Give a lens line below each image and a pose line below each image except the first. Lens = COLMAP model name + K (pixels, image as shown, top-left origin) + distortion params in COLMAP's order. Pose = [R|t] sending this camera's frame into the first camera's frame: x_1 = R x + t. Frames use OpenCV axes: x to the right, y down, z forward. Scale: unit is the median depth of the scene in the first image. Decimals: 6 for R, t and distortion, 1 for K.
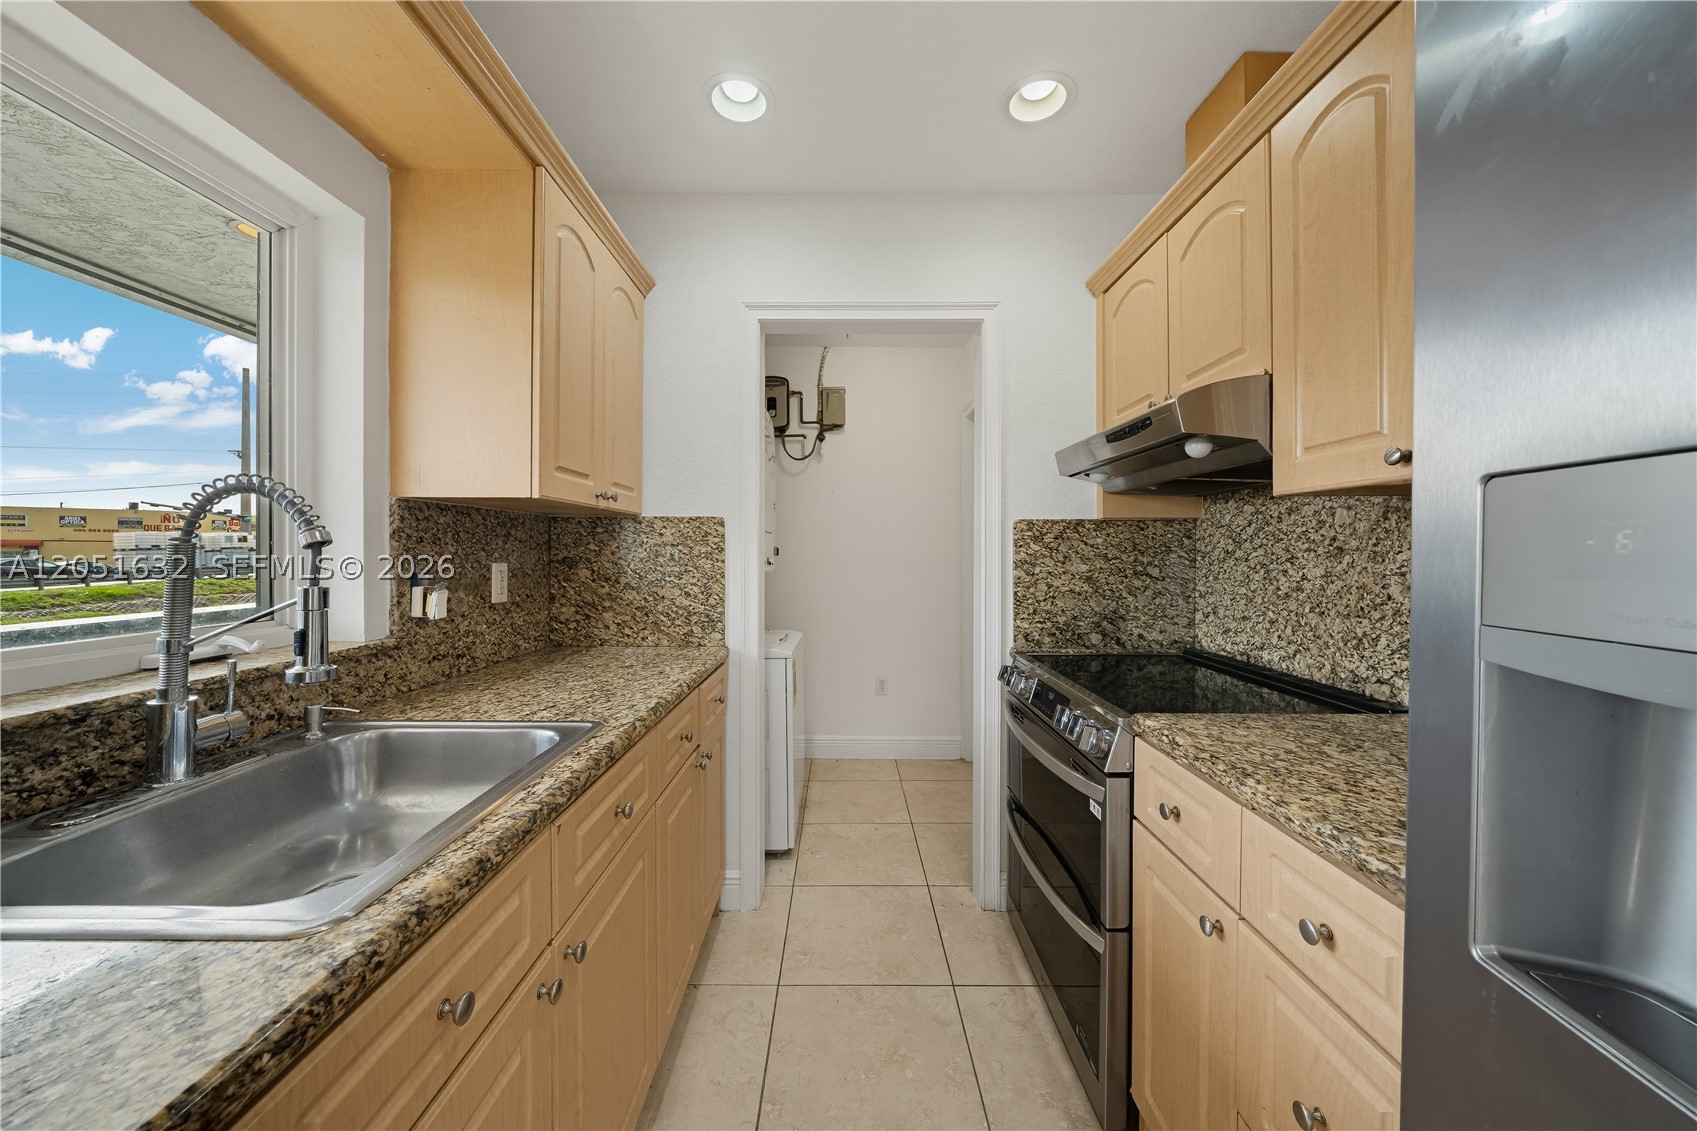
lens RADIAL K [[589.4, 0, 860.6], [0, 589.4, 555.9], [0, 0, 1]] dist [-0.003590, 0.000113]
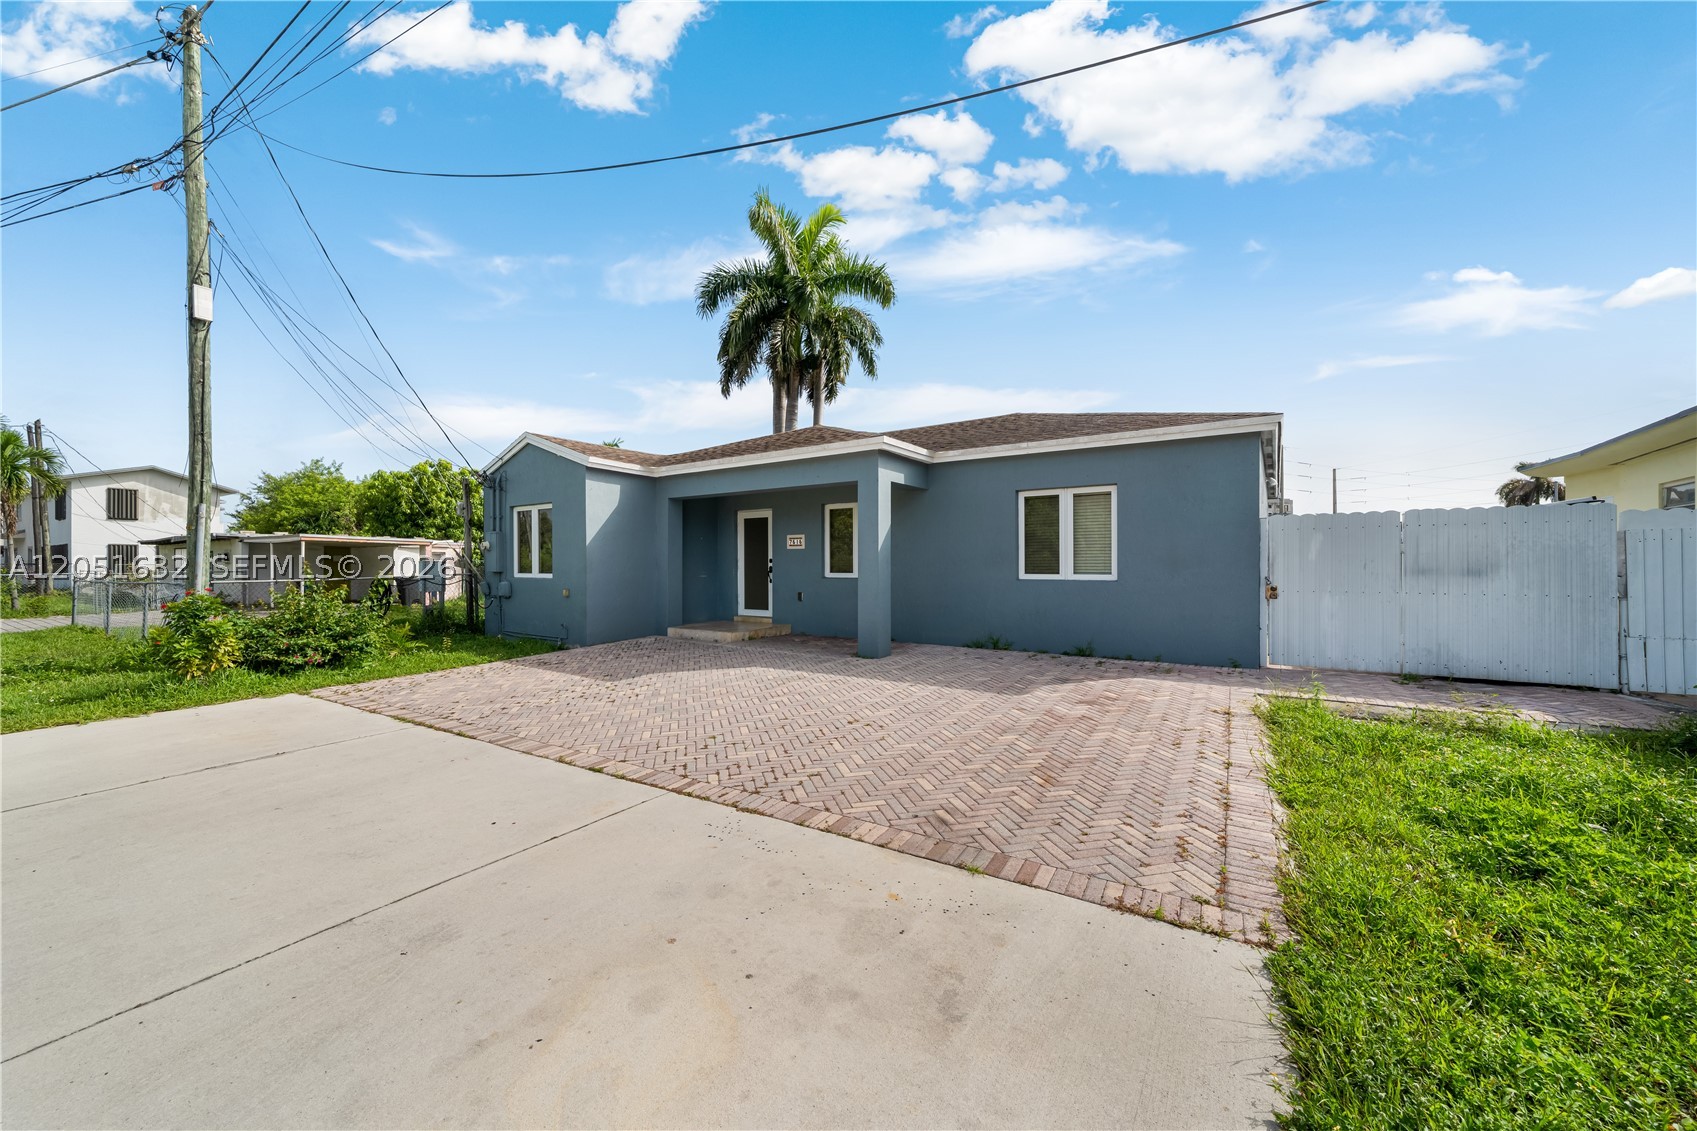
lens RADIAL K [[636.3, 0, 840.1], [0, 636.3, 555.9], [0, 0, 1]] dist [-0.003343, -0.000043]
pose [[0.999939, -0.007019, -0.008473, -1.193608], [0.007112, 0.999915, 0.010972, -0.061021], [0.008395, -0.011032, 0.999904, 0.623234]]
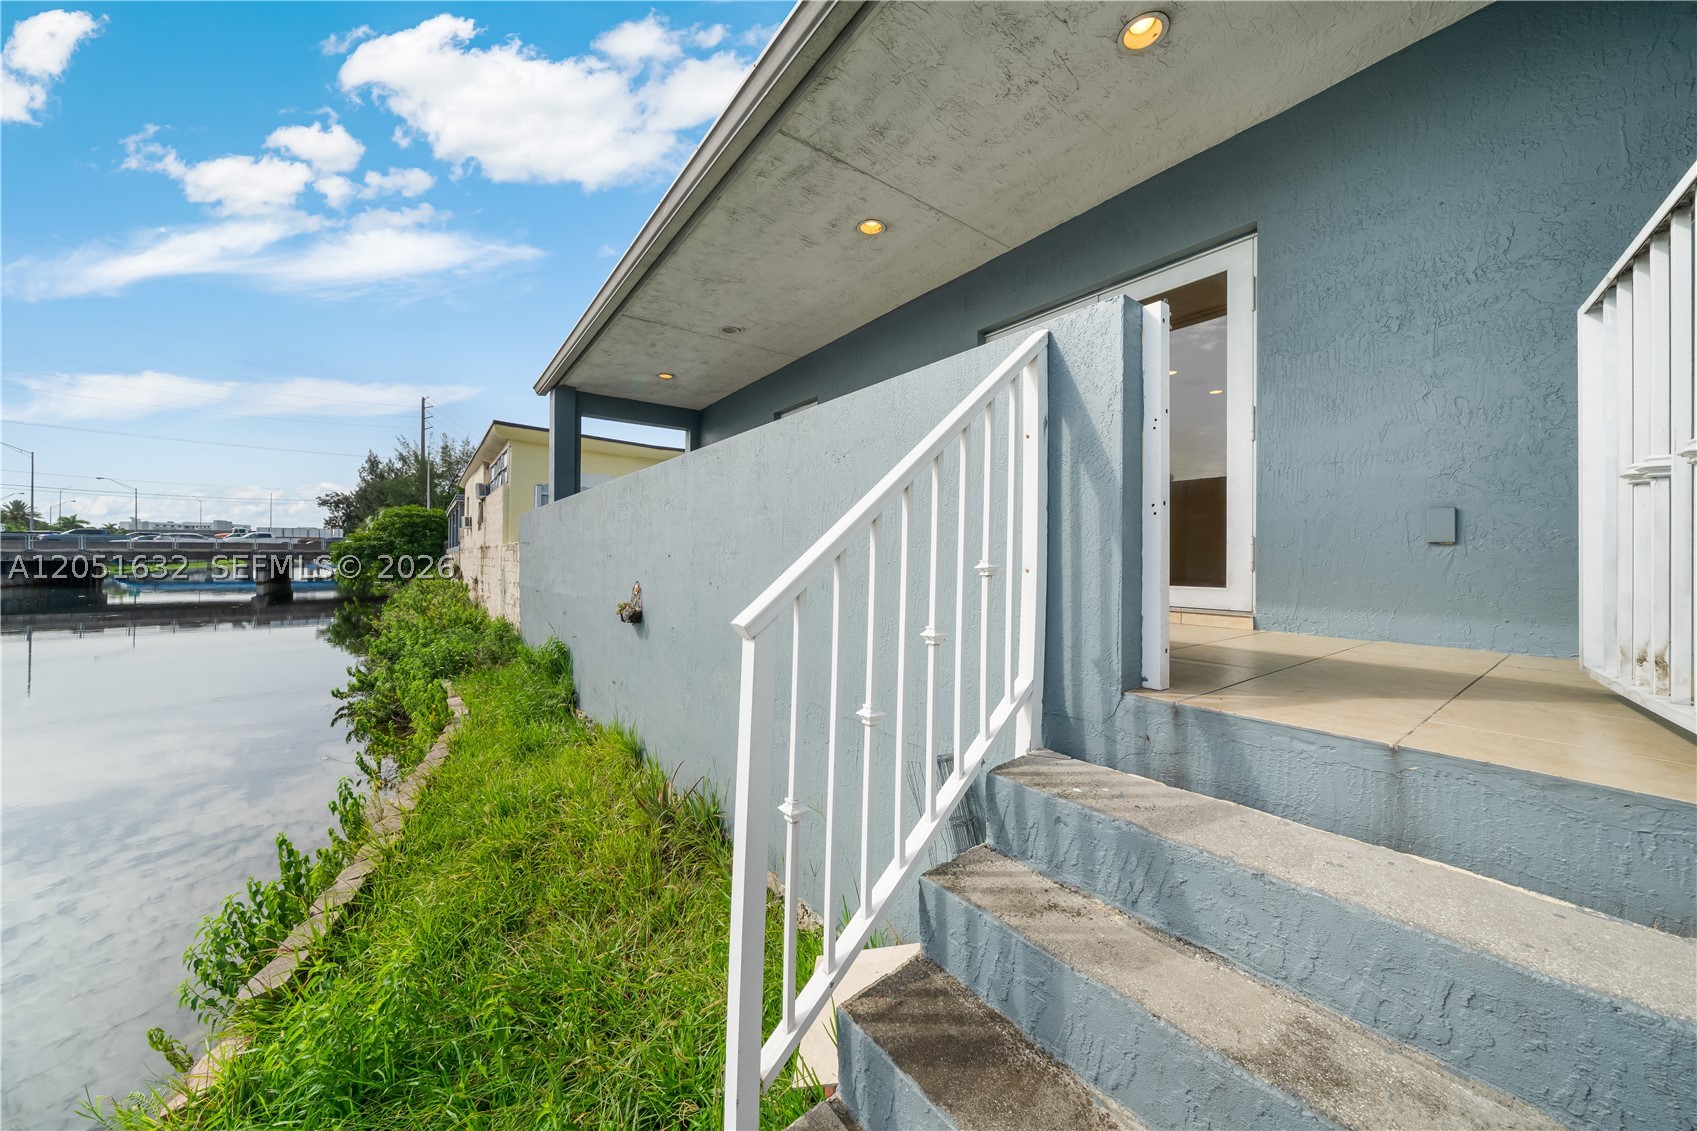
lens RADIAL K [[589.4, 0, 858.7], [0, 589.4, 559.1], [0, 0, 1]] dist [-0.003590, 0.000113]
pose [[0.999999, -0.000263, -0.001220, -0.793985], [0.000270, 0.999985, 0.005435, -0.046165], [0.001219, -0.005436, 0.999984, 0.630664]]
